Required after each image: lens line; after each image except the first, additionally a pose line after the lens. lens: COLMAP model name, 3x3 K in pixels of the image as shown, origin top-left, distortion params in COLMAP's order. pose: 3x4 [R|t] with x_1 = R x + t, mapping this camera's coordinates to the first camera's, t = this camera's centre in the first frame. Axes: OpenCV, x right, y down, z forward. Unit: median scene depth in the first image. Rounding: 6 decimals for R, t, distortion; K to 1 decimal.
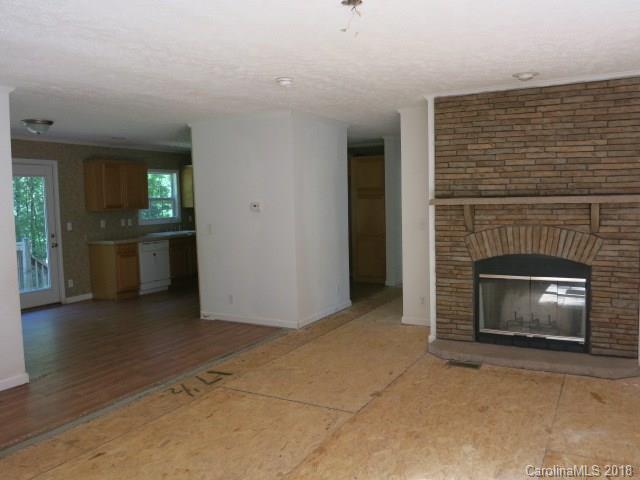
lens RADIAL K [[516.4, 0, 321.2], [0, 516.4, 238.0], [0, 0, 1]] dist [-0.046368, -0.009852]
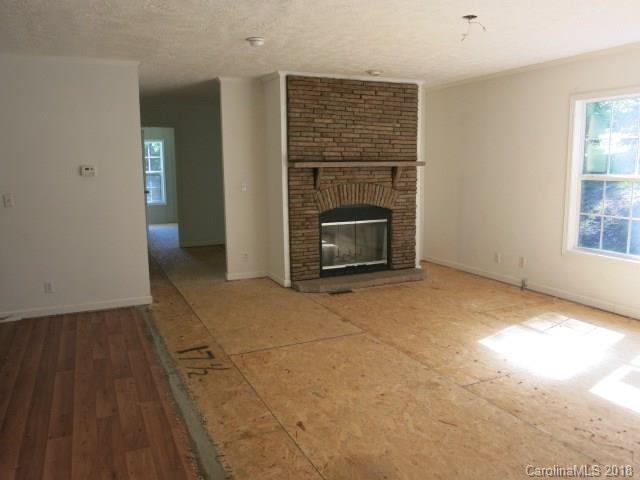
lens RADIAL K [[516.4, 0, 324.4], [0, 516.4, 241.8], [0, 0, 1]] dist [-0.046368, -0.009852]
pose [[0.583929, -0.102465, 0.805312, -0.775899], [0.058567, 0.994735, 0.084100, 0.010042], [-0.809689, -0.001944, 0.586856, 0.277373]]
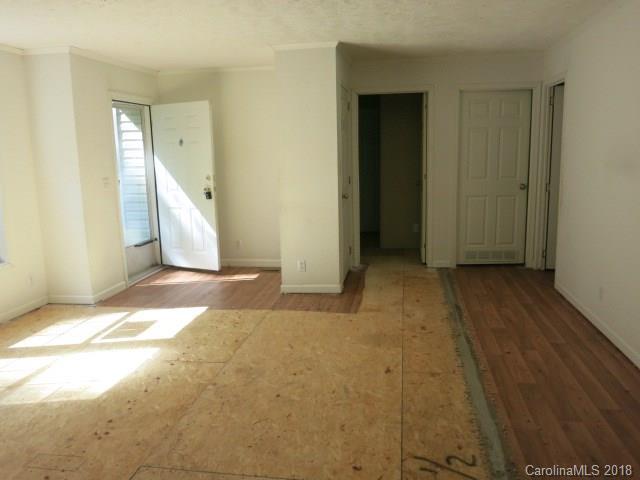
lens RADIAL K [[516.4, 0, 314.4], [0, 516.4, 241.3], [0, 0, 1]] dist [-0.046368, -0.009852]
pose [[-0.940133, 0.116415, -0.320309, 0.027613], [0.034190, 0.967326, 0.251220, -0.091720], [0.339089, 0.225229, -0.913395, 1.298958]]
